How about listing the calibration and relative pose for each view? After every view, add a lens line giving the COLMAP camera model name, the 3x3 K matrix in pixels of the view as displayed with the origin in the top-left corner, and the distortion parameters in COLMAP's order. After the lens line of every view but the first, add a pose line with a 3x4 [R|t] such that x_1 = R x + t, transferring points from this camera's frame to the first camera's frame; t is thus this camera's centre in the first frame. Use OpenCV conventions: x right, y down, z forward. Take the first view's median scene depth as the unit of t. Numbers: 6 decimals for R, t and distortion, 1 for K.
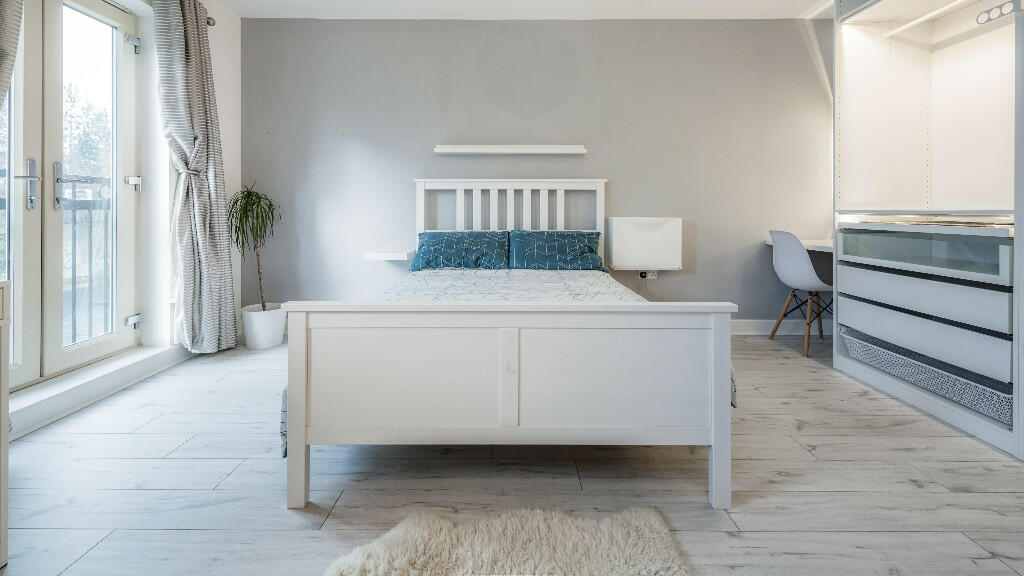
lens RADIAL K [[446.2, 0, 534.4], [0, 446.2, 213.1], [0, 0, 1]] dist [0.008569, -0.002236]
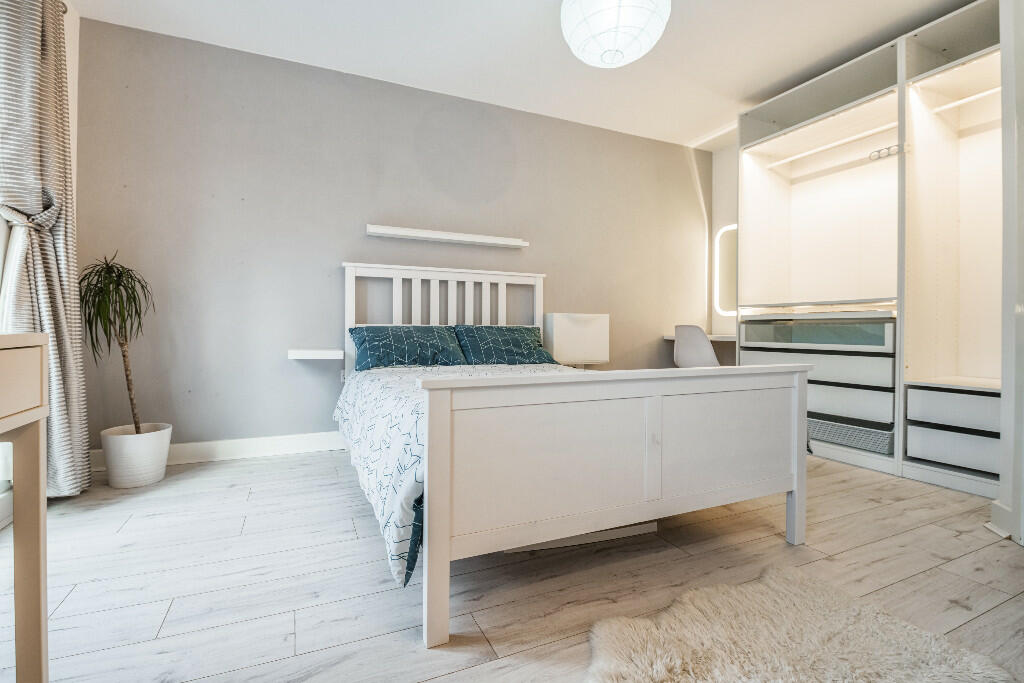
lens RADIAL K [[449.5, 0, 505.3], [0, 449.5, 333.4], [0, 0, 1]] dist [-0.009099, -0.001437]
pose [[0.921304, -0.003178, 0.388831, -0.345825], [0.002380, 0.999994, 0.002534, 0.058992], [-0.388836, -0.001409, 0.921306, 0.121266]]
